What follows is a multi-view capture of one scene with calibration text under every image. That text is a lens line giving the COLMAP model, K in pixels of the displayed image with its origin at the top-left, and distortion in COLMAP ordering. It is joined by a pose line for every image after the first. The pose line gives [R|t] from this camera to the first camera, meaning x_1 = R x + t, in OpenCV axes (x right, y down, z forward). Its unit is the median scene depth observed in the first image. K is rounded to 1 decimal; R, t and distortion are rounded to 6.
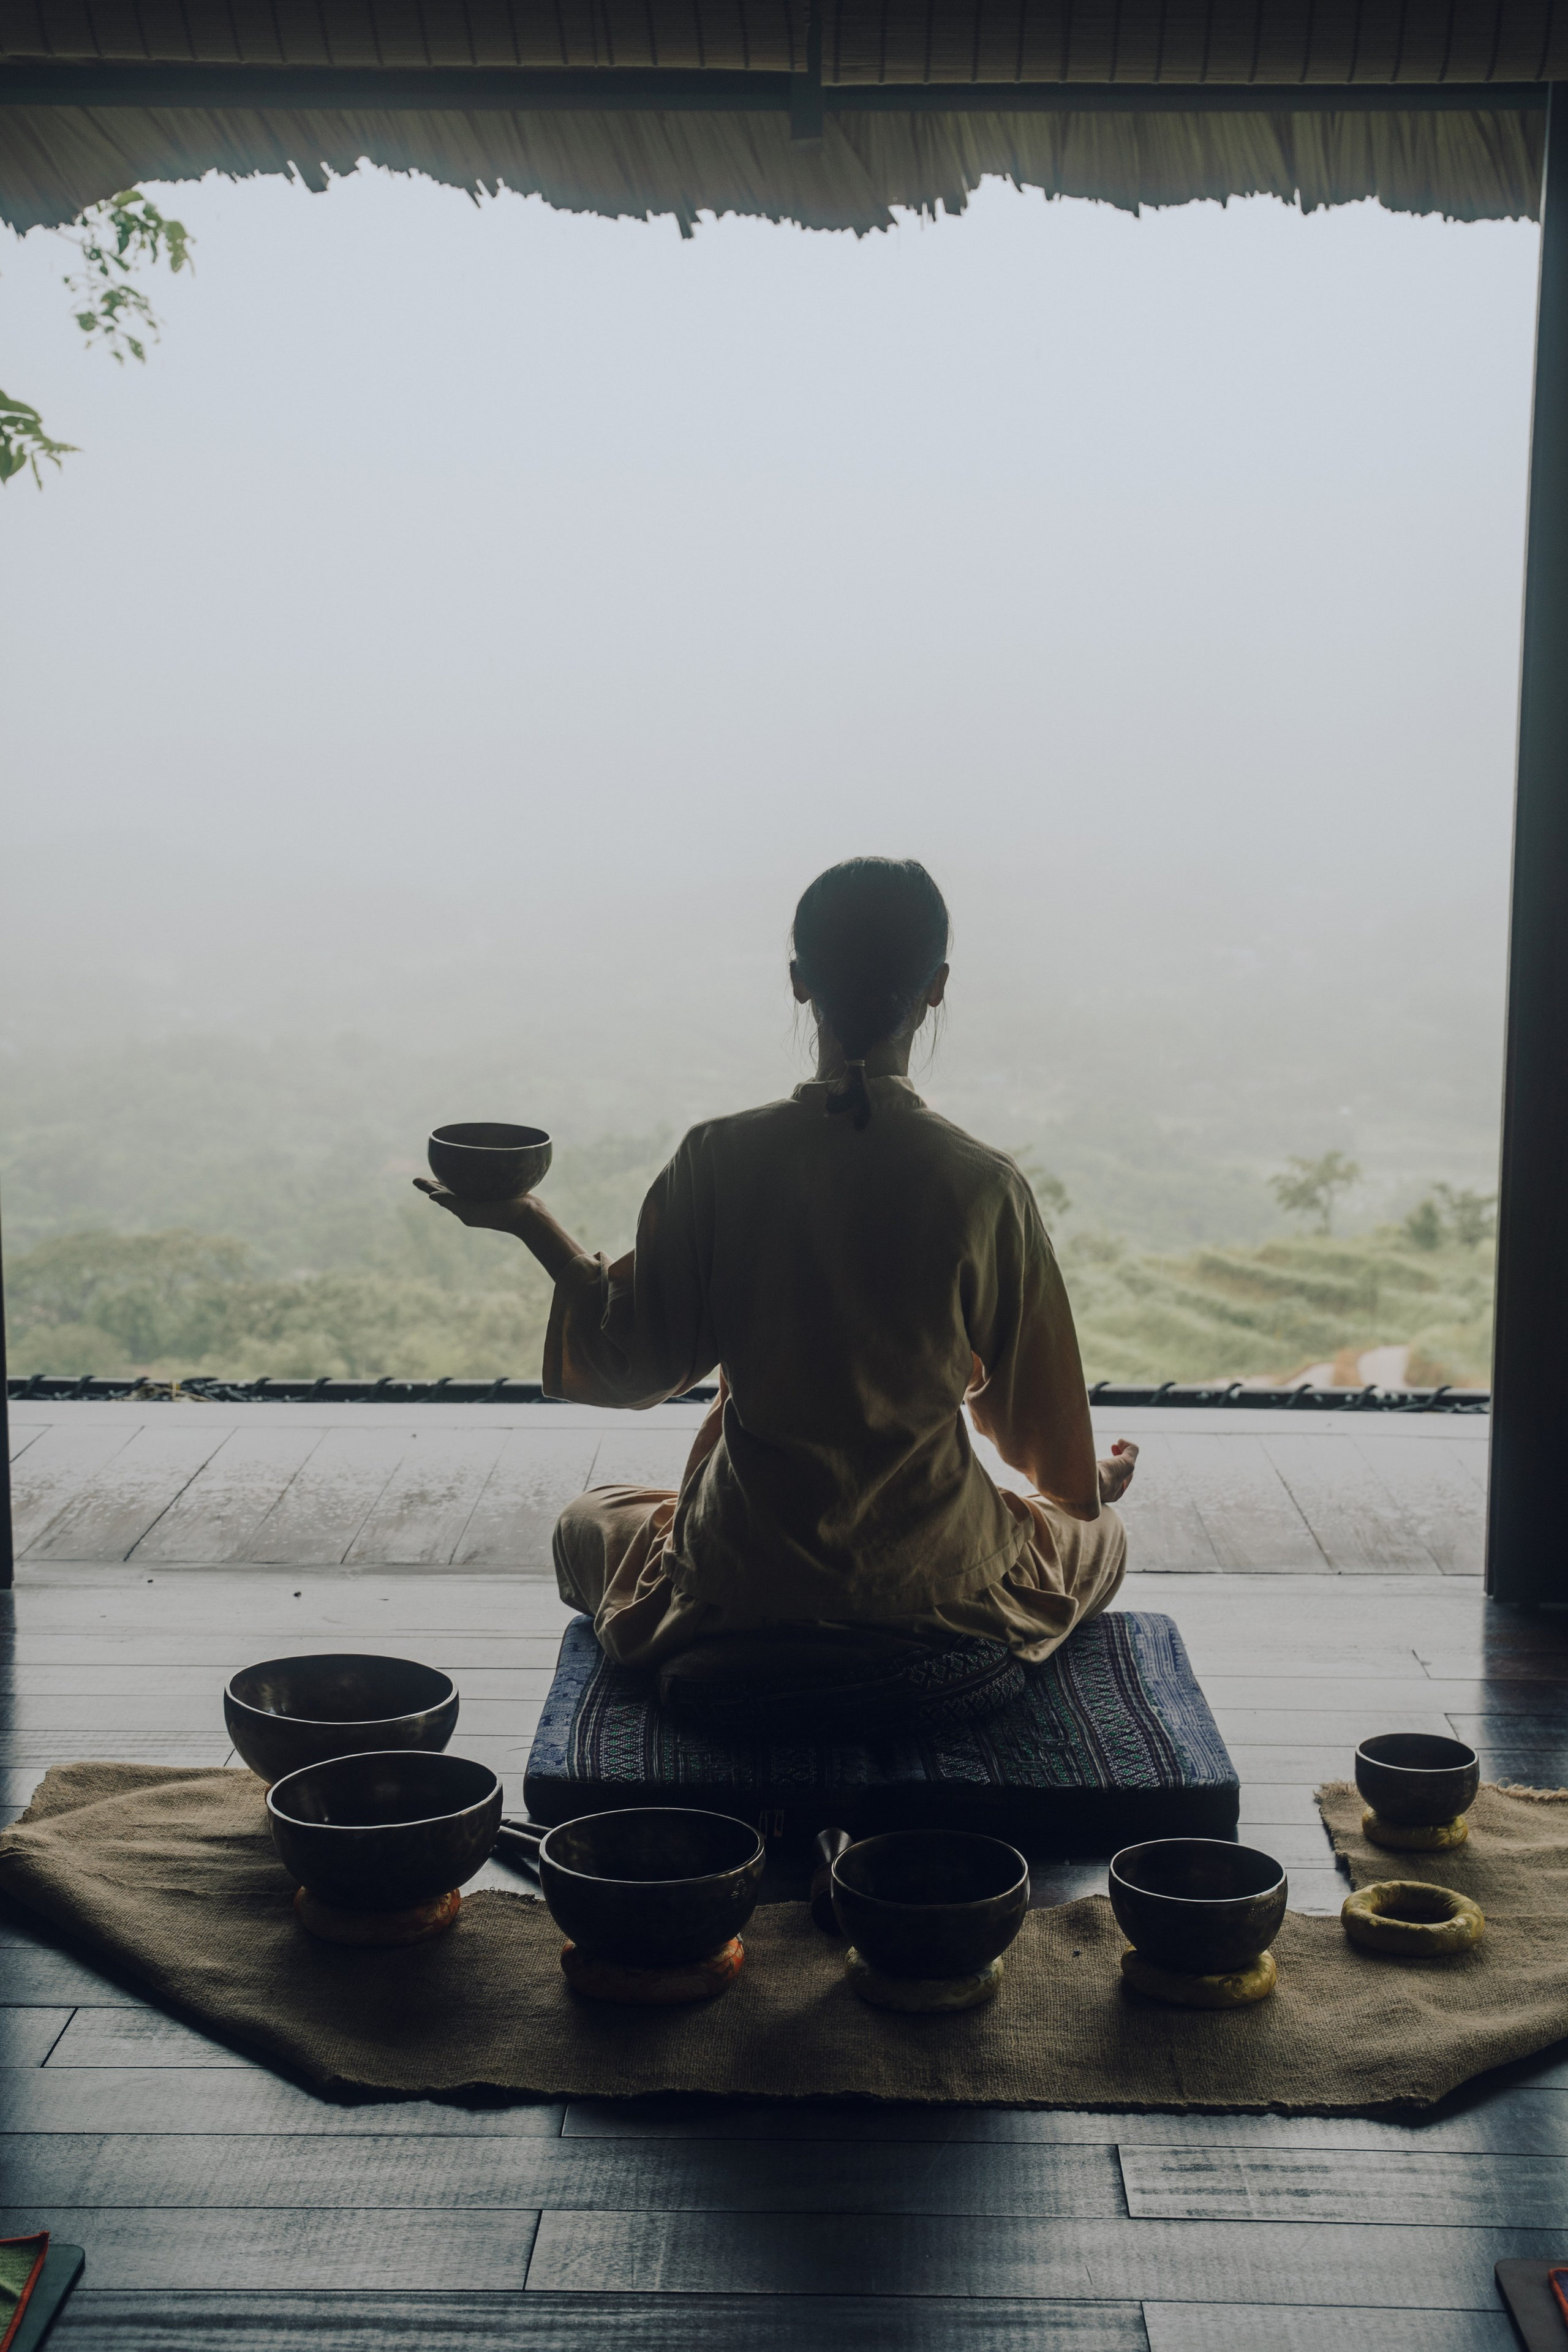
lens RADIAL K [[3095.1, 0, 767.1], [0, 3095.1, 1190.3], [0, 0, 1]] dist [0.111768, 0.000000]
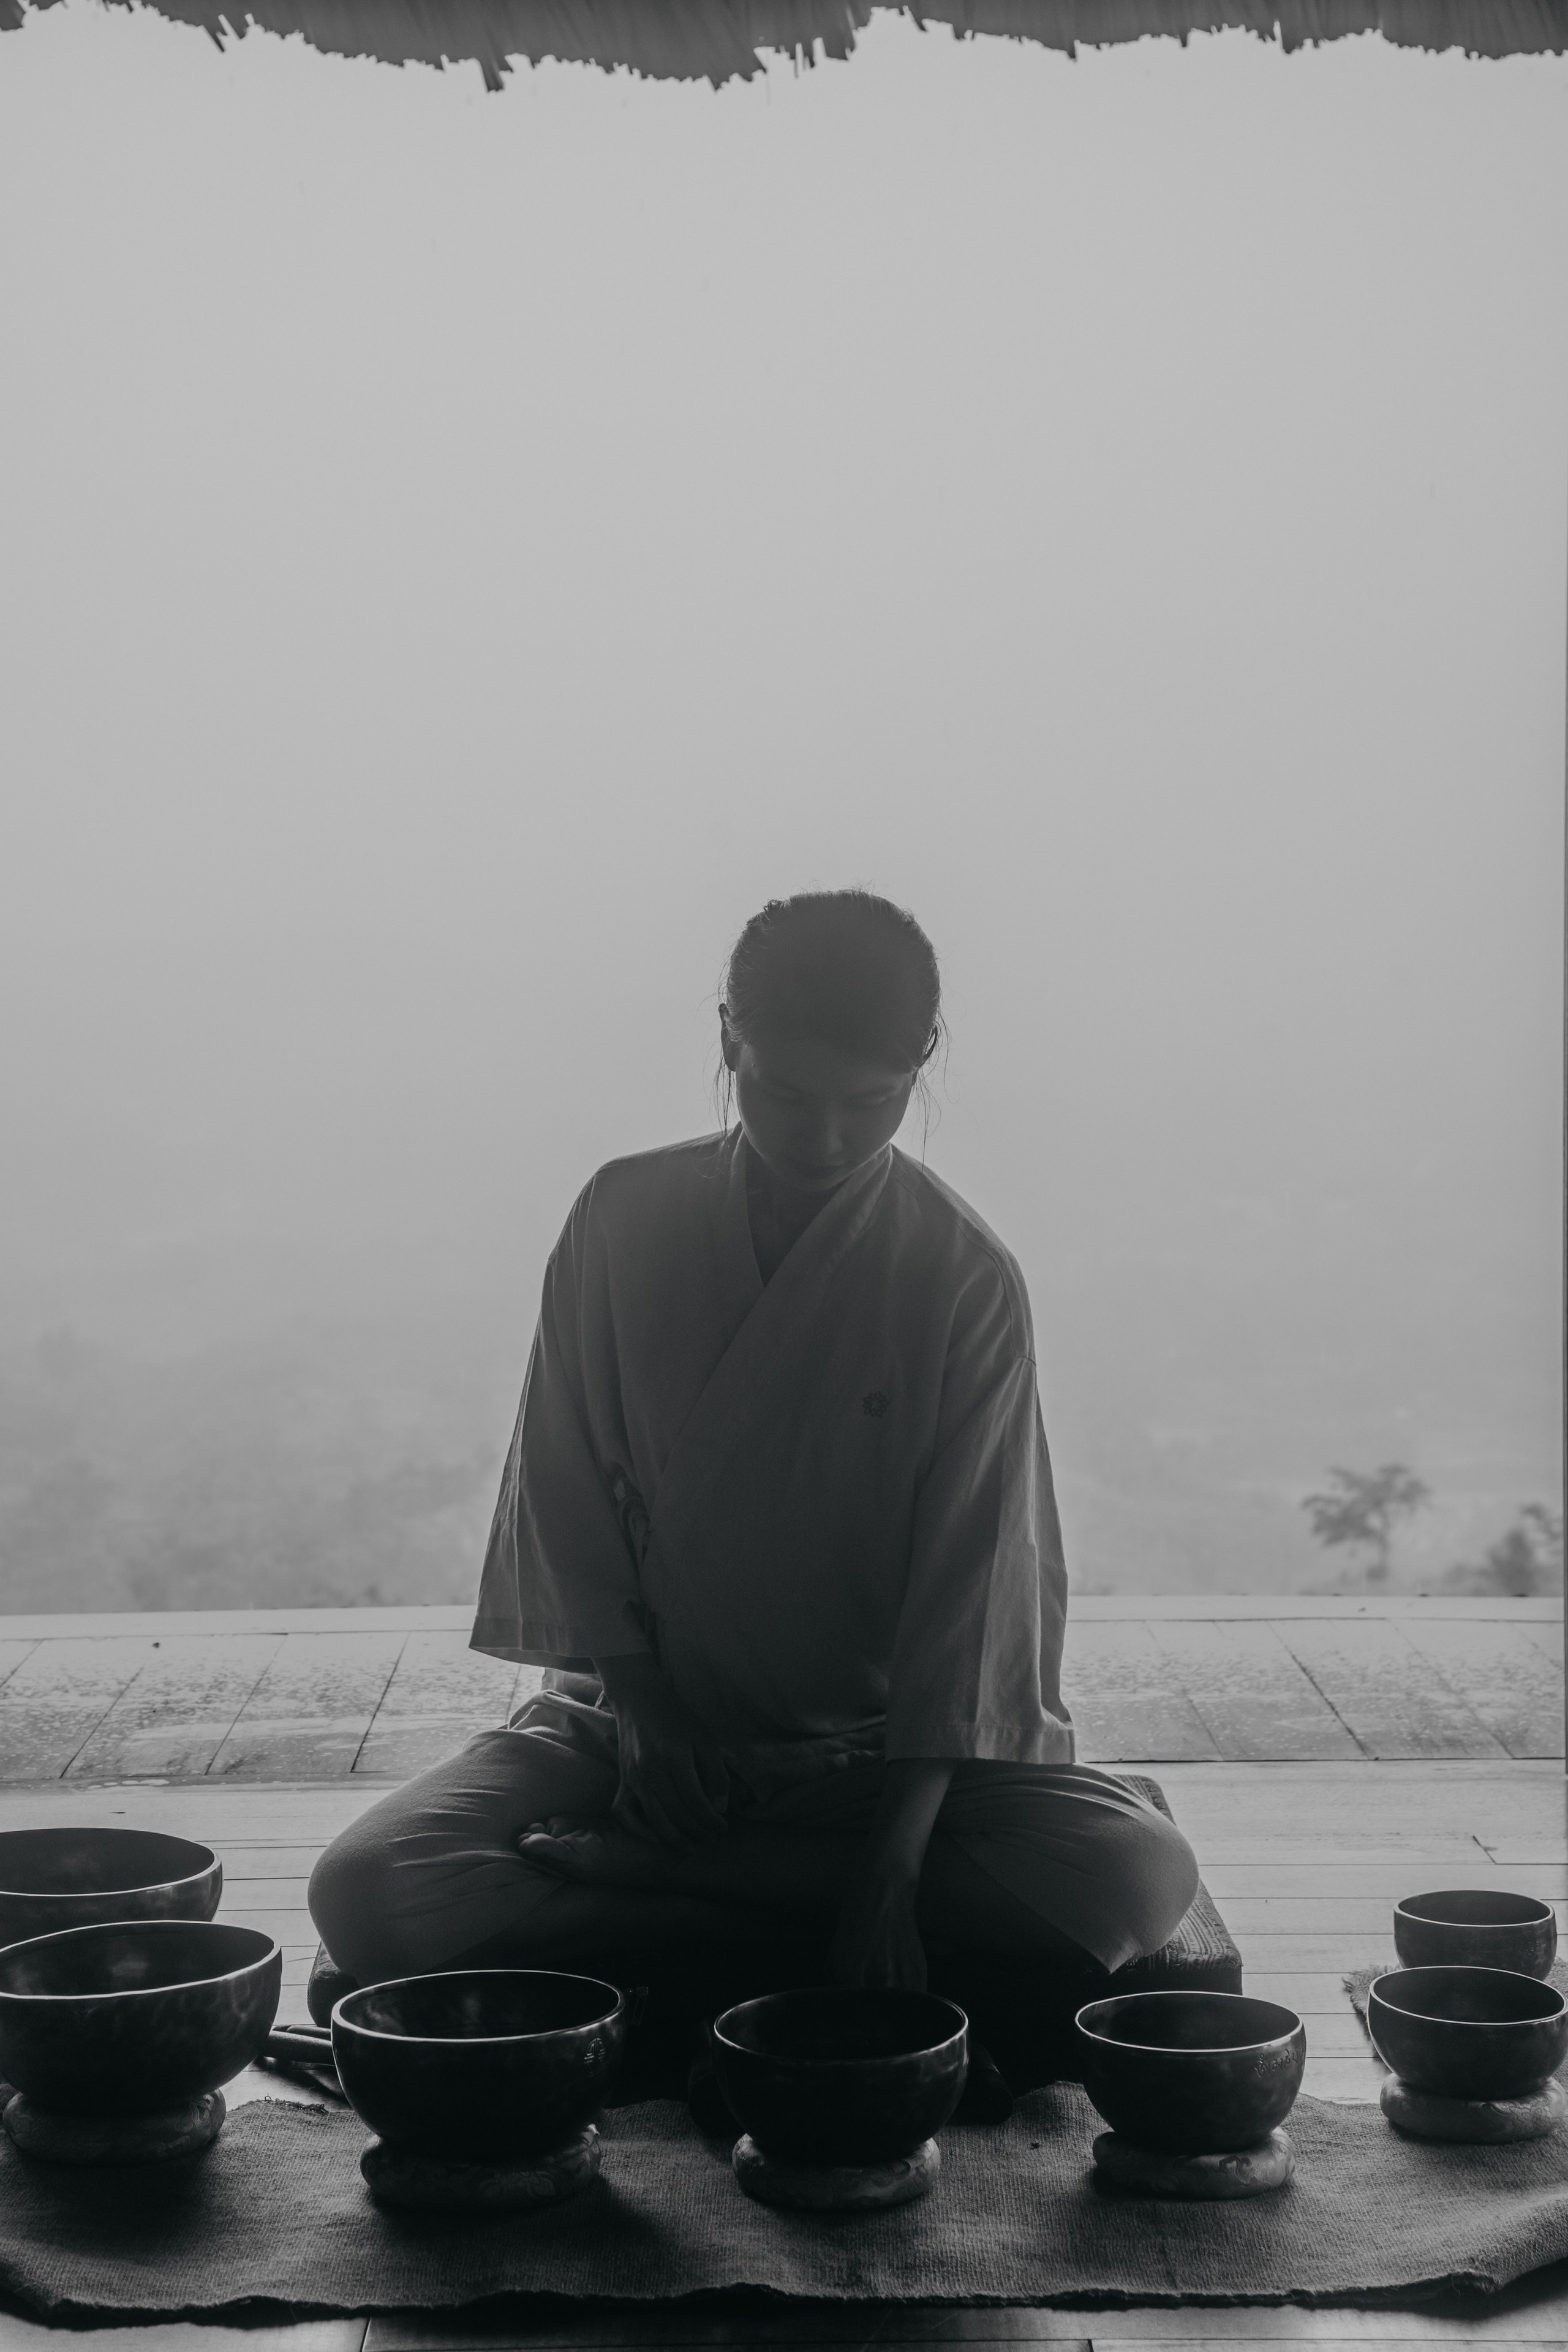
lens RADIAL K [[4180.5, 0, 746.8], [0, 4180.5, 1205.0], [0, 0, 1]] dist [0.290108, 0.000000]
pose [[0.999395, -0.016623, 0.030556, 0.000100], [0.018997, 0.996683, -0.079139, 0.065248], [-0.029139, 0.079672, 0.996395, -0.038644]]
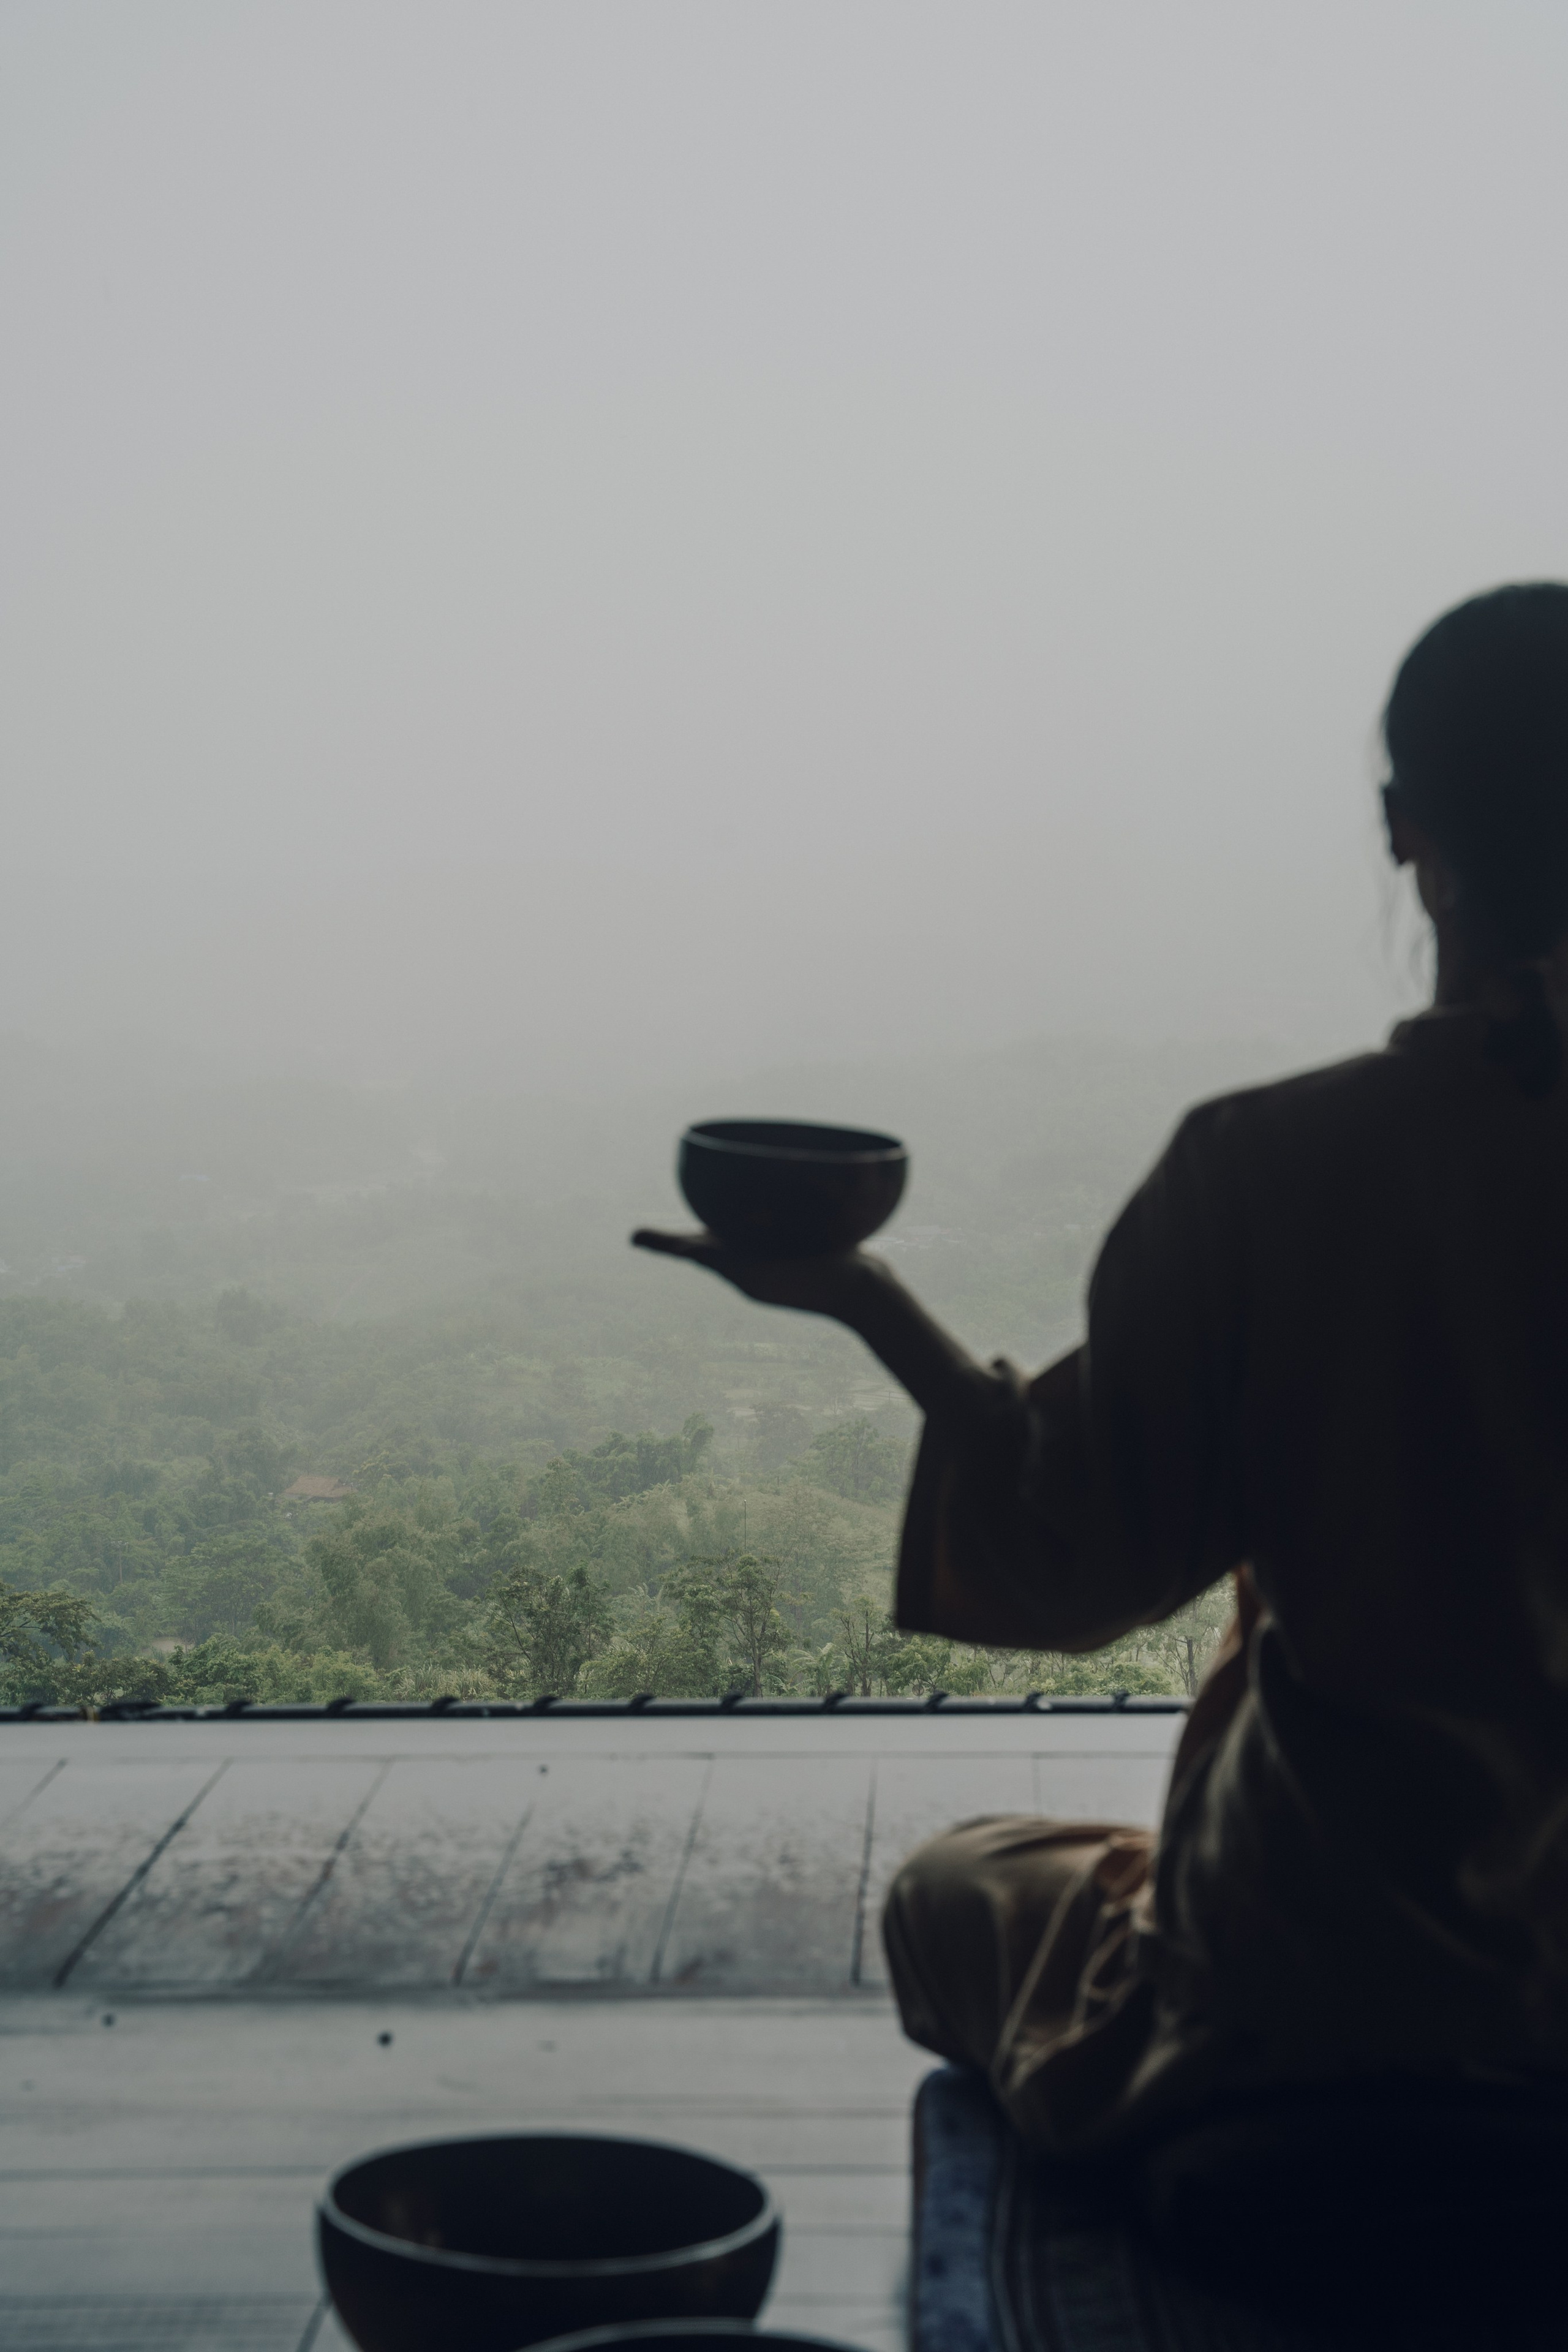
lens RADIAL K [[4466.8, 0, 838.2], [0, 4466.8, 1145.1], [0, 0, 1]] dist [0.268413, 0.000000]
pose [[0.999963, -0.008540, 0.000457, -0.068176], [0.008548, 0.996441, -0.083858, 0.039977], [0.000261, 0.083859, 0.996478, 0.195028]]
